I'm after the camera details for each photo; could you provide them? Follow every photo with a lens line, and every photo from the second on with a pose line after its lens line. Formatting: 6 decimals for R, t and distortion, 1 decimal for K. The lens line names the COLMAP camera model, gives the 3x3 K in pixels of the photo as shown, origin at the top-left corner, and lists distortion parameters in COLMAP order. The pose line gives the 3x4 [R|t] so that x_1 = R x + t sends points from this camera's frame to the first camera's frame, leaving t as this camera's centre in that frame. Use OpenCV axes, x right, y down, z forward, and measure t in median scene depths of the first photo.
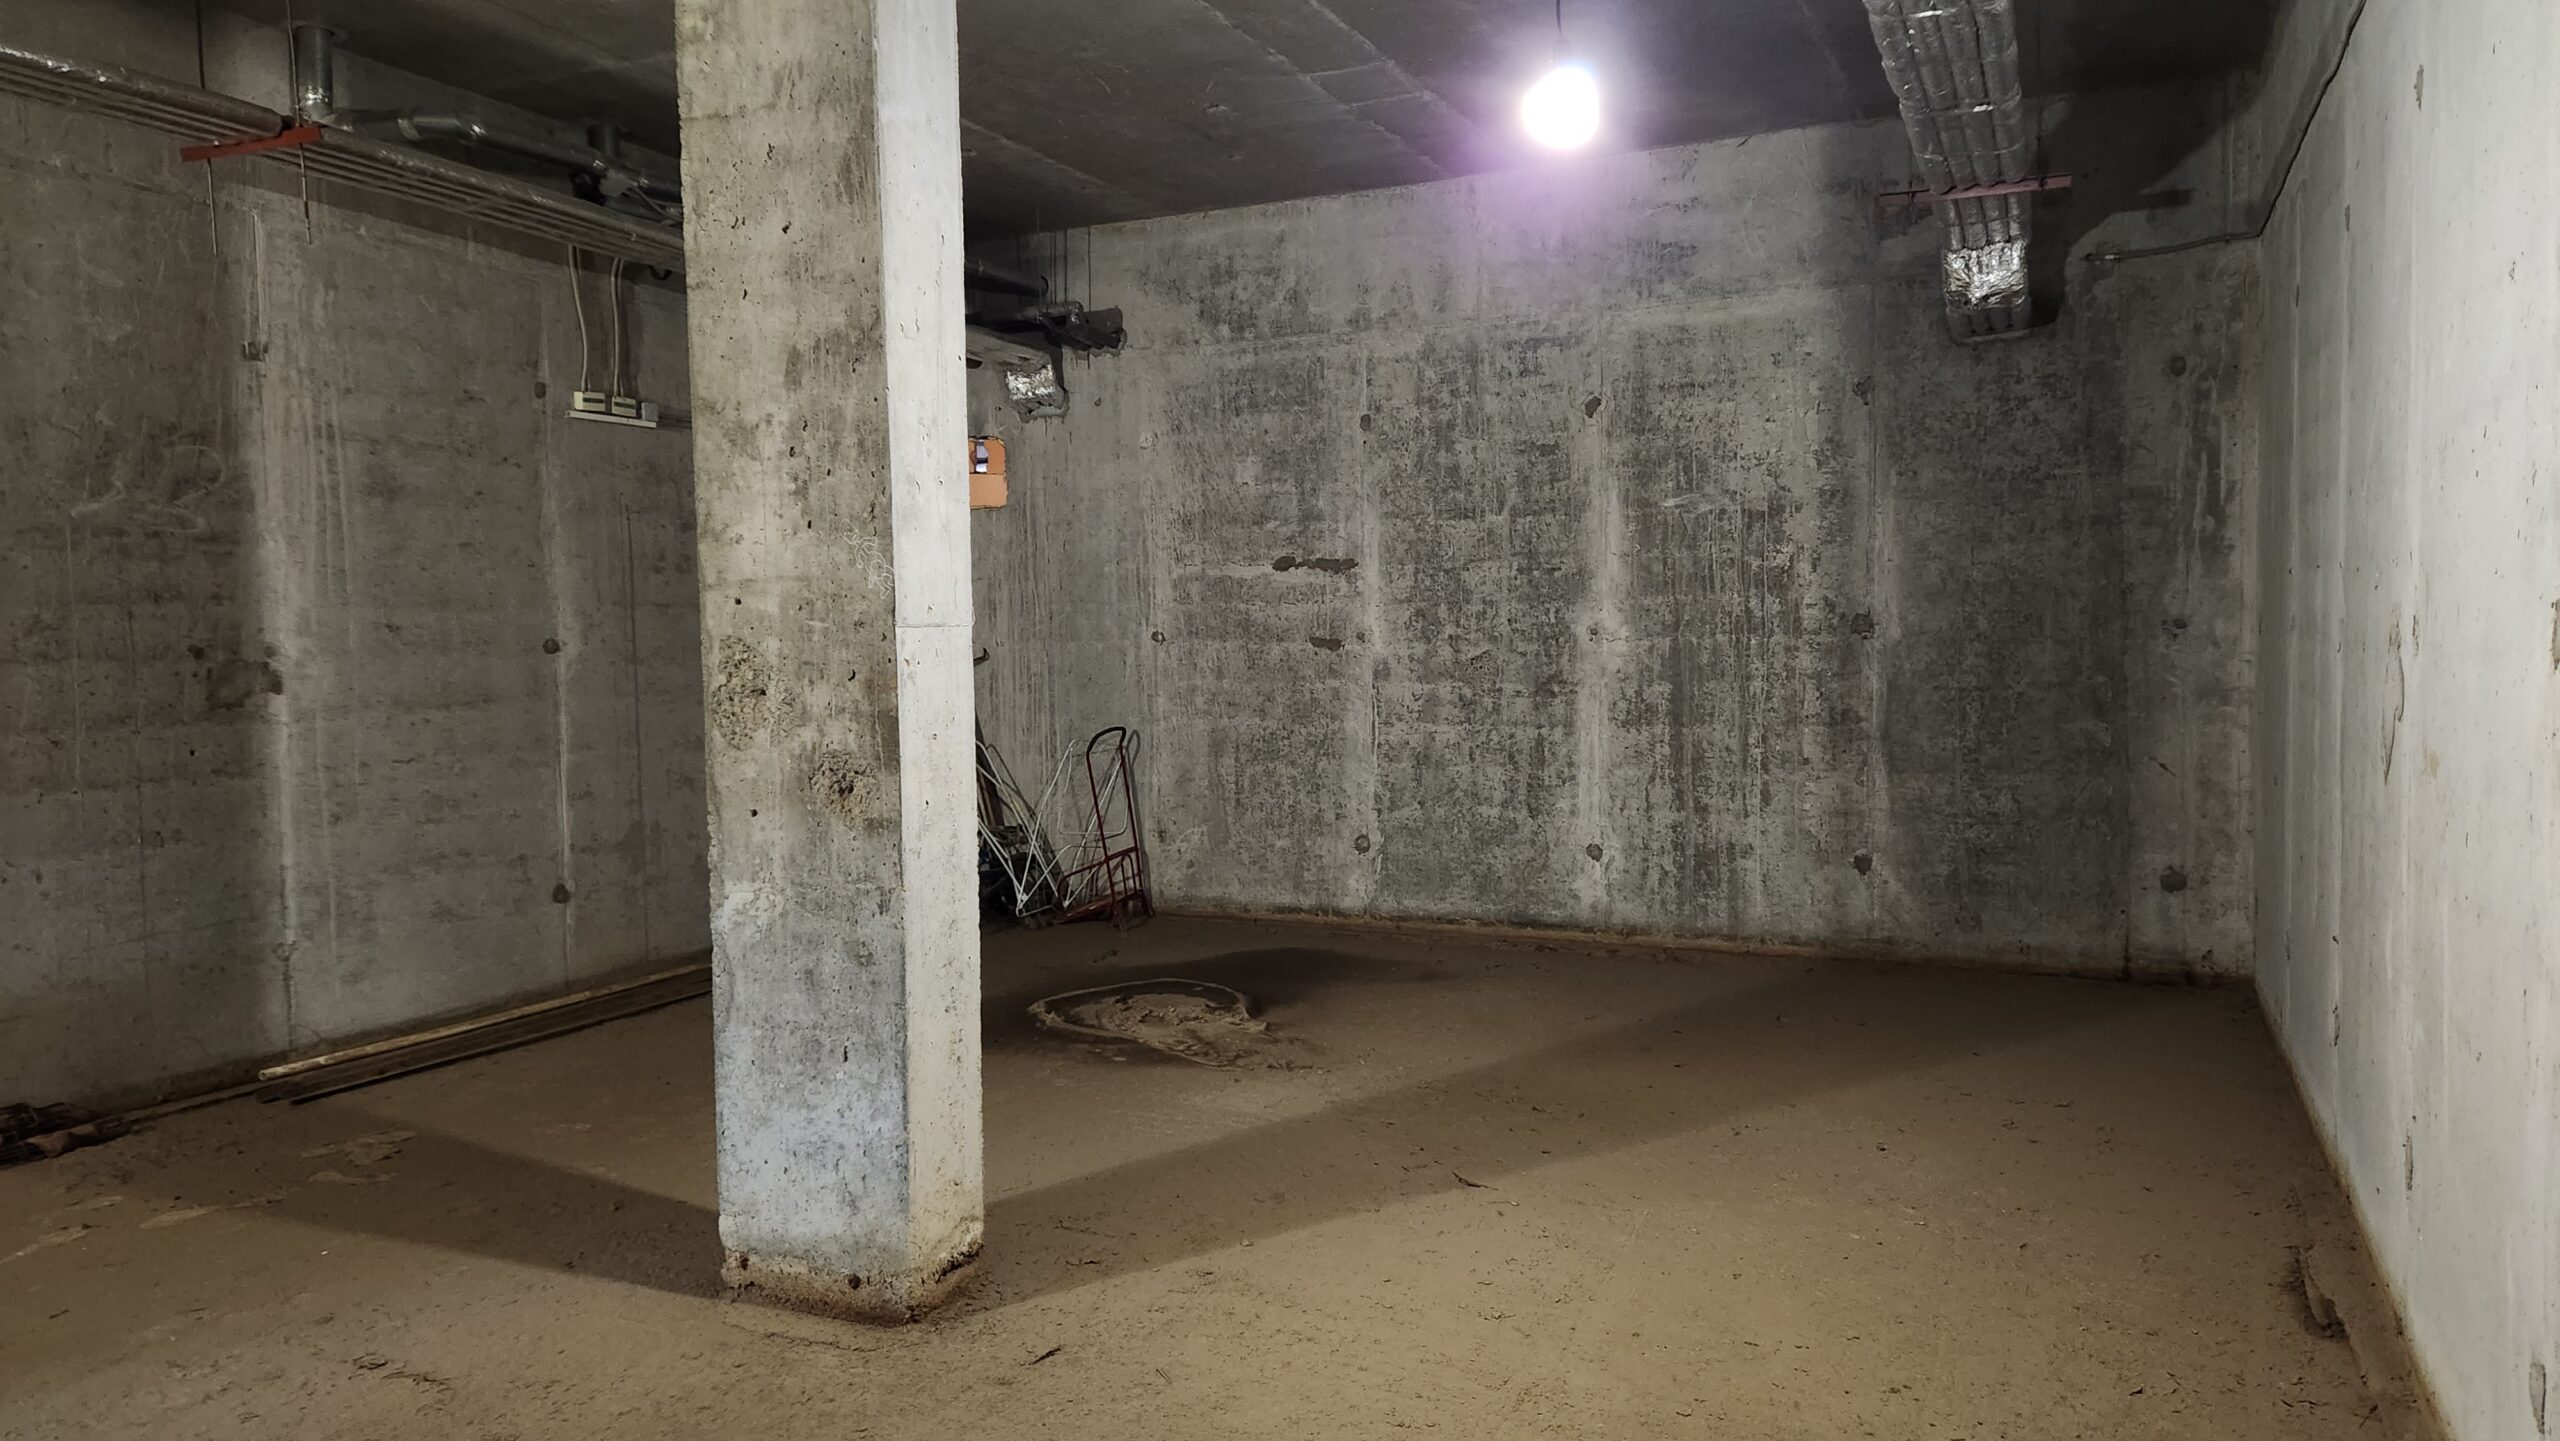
lens RADIAL K [[1706.6, 0, 1291.2], [0, 1706.6, 714.9], [0, 0, 1]] dist [0.081340, -0.082625]
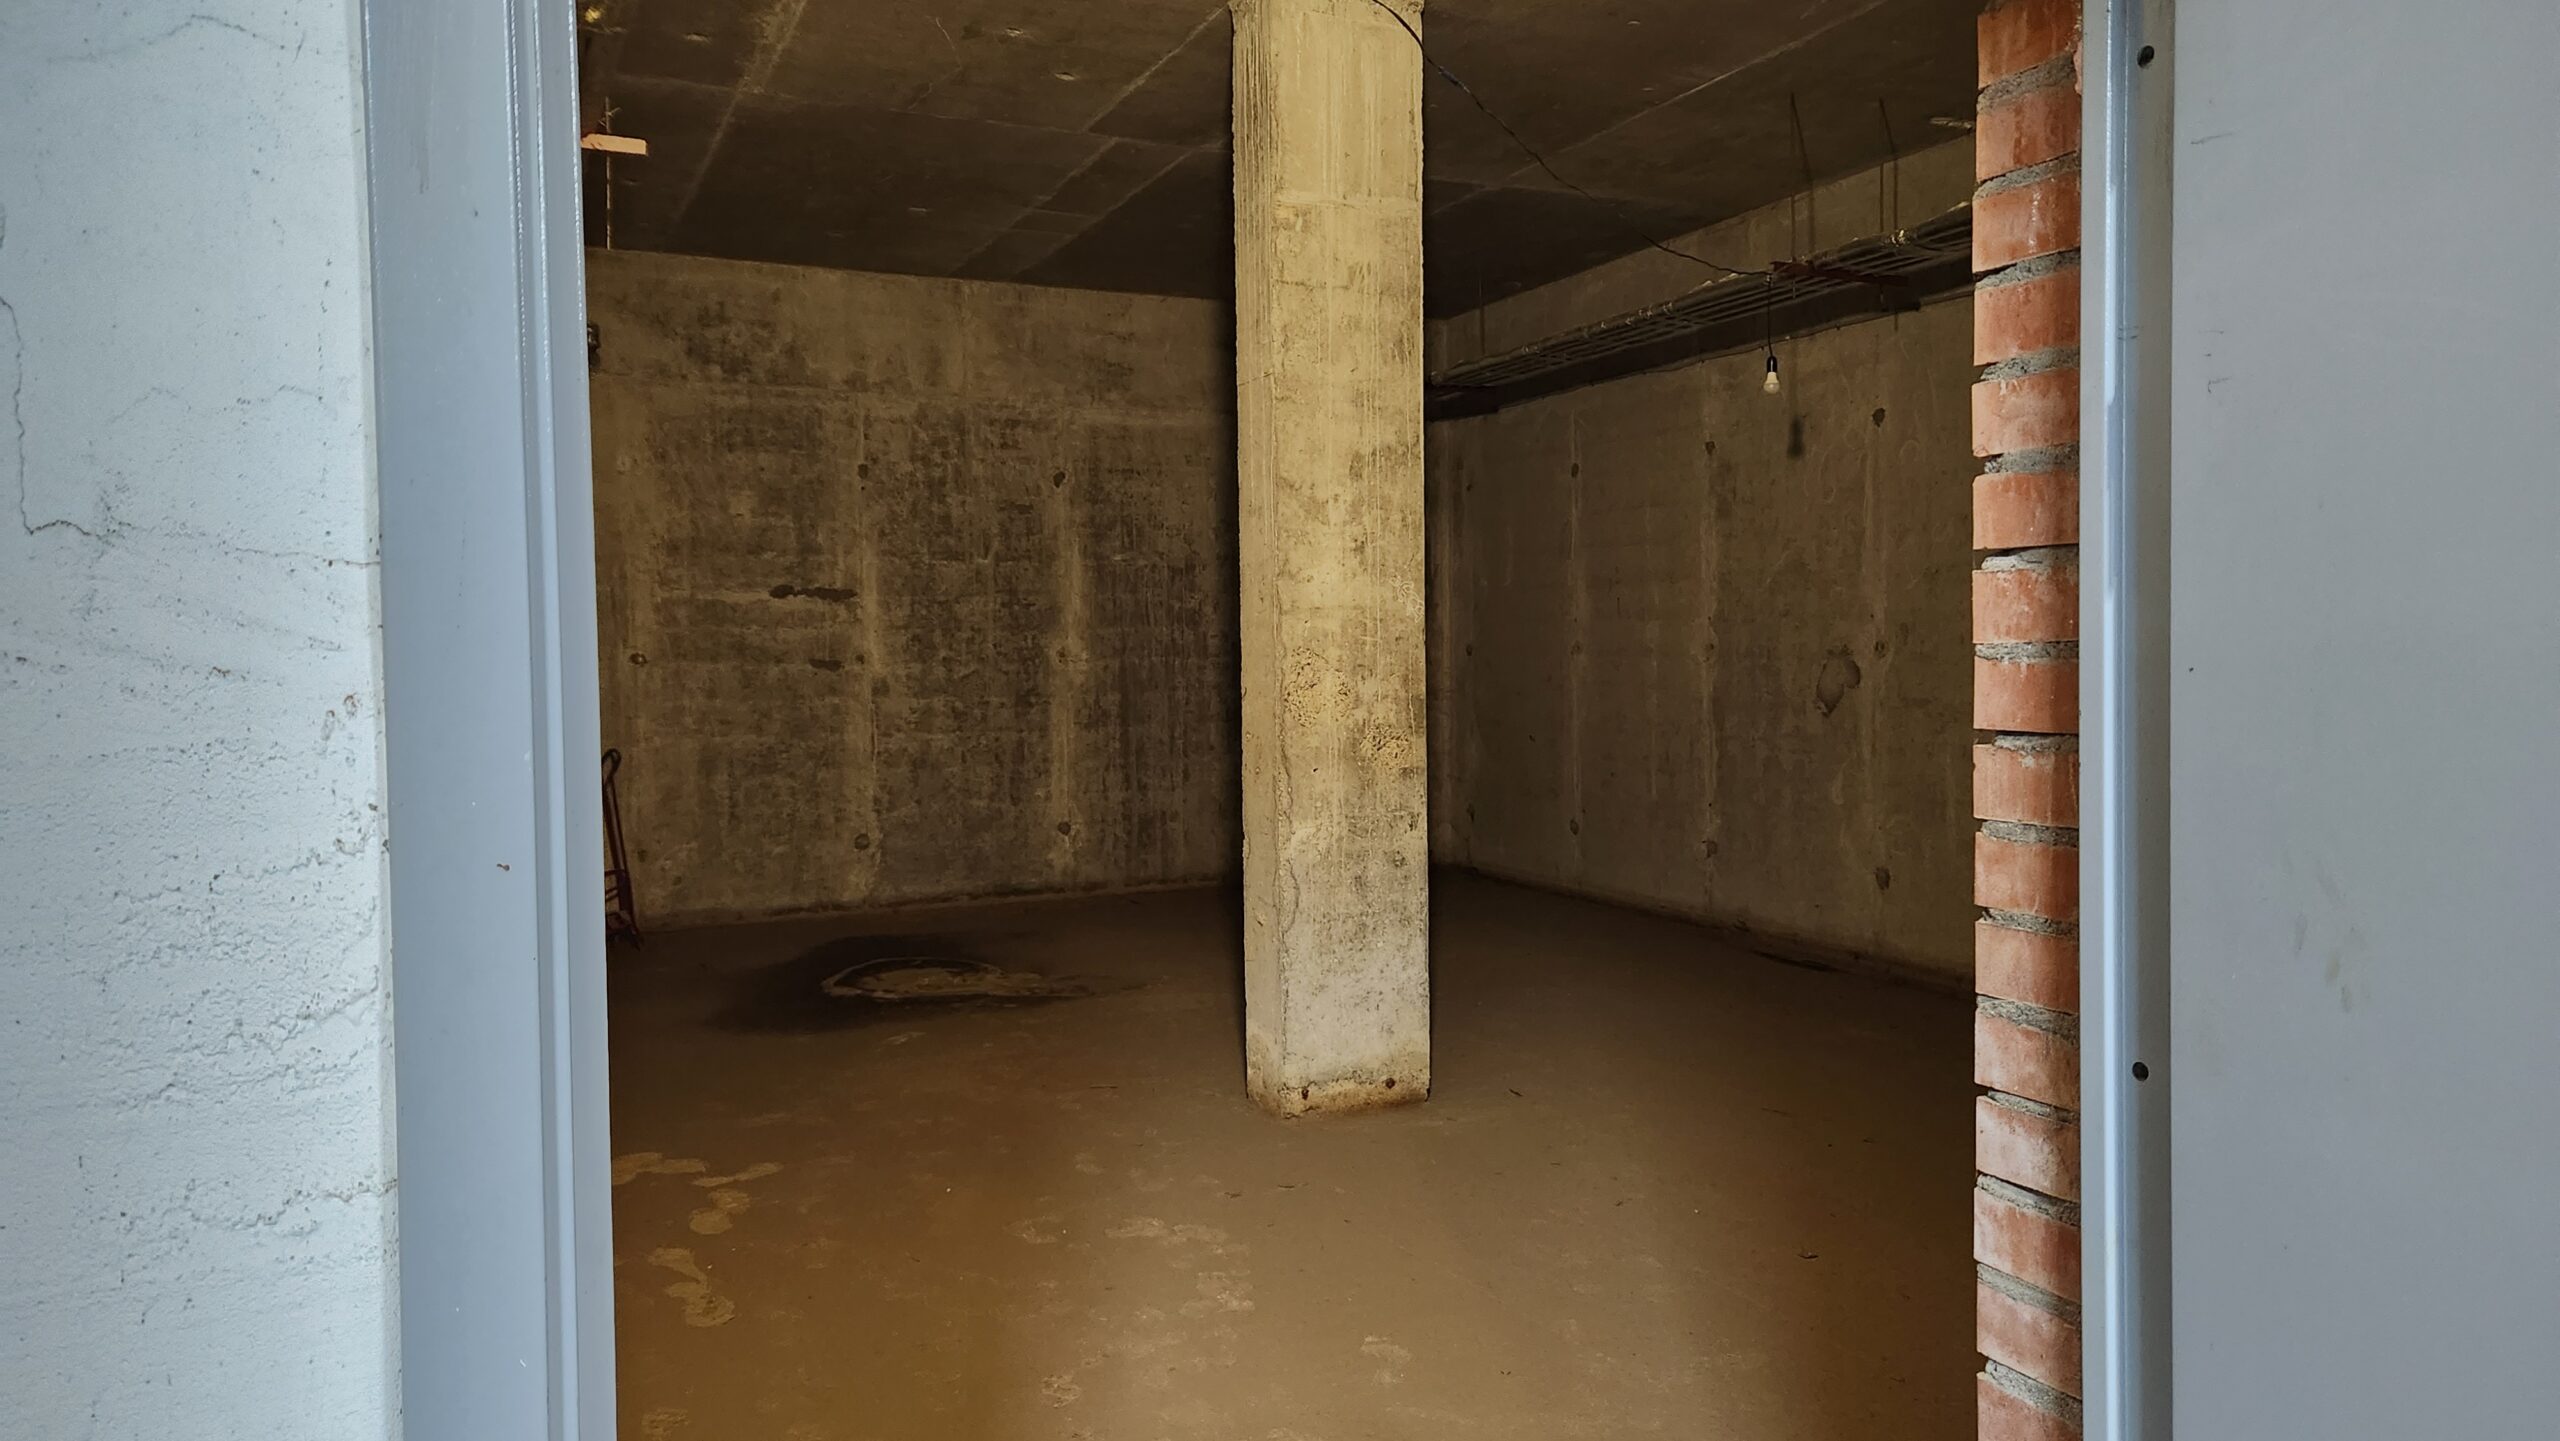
lens RADIAL K [[1719.8, 0, 1298.0], [0, 1719.8, 693.1], [0, 0, 1]] dist [0.059959, -0.001857]
pose [[0.634429, -0.013252, 0.772867, -0.696900], [0.039923, 0.999080, -0.015642, 0.007025], [-0.771949, 0.040779, 0.634375, 0.052921]]
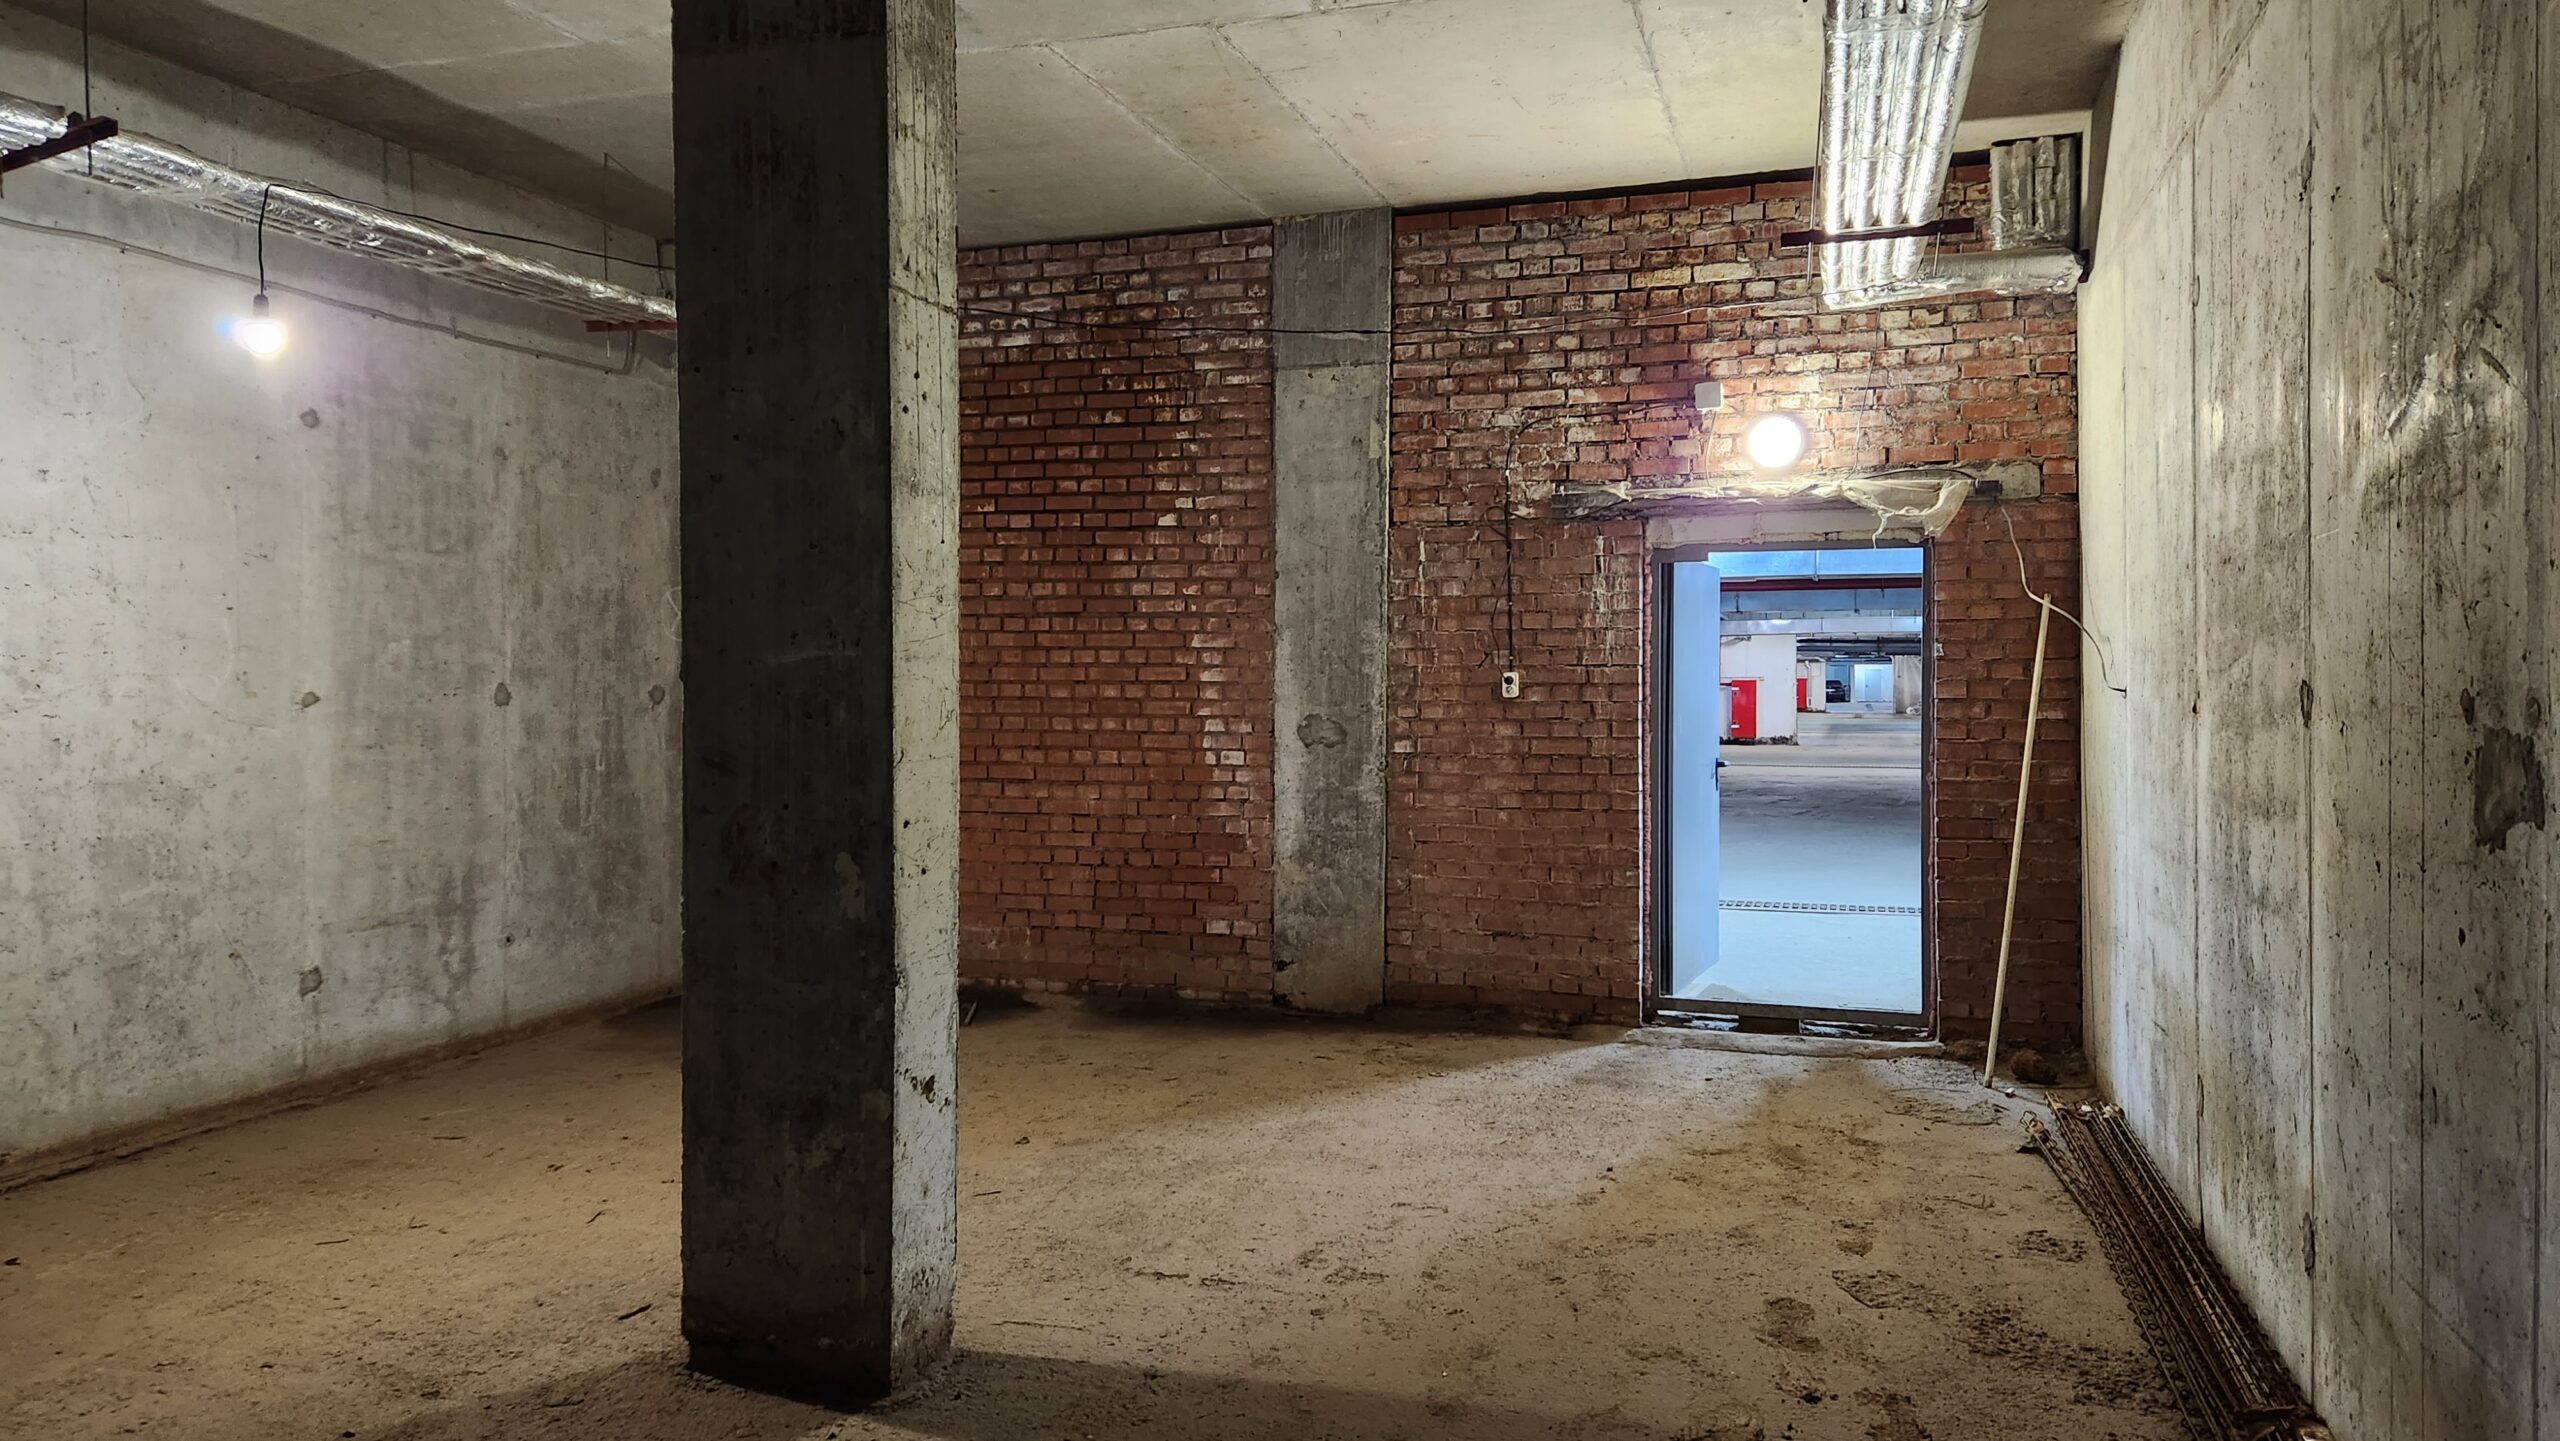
lens RADIAL K [[1703.9, 0, 1294.0], [0, 1703.9, 691.9], [0, 0, 1]] dist [0.089020, -0.082815]
pose [[-0.992252, 0.019672, -0.122674, -0.205560], [0.012609, 0.998232, 0.058087, -0.049604], [0.123600, 0.056090, -0.990746, 1.004935]]
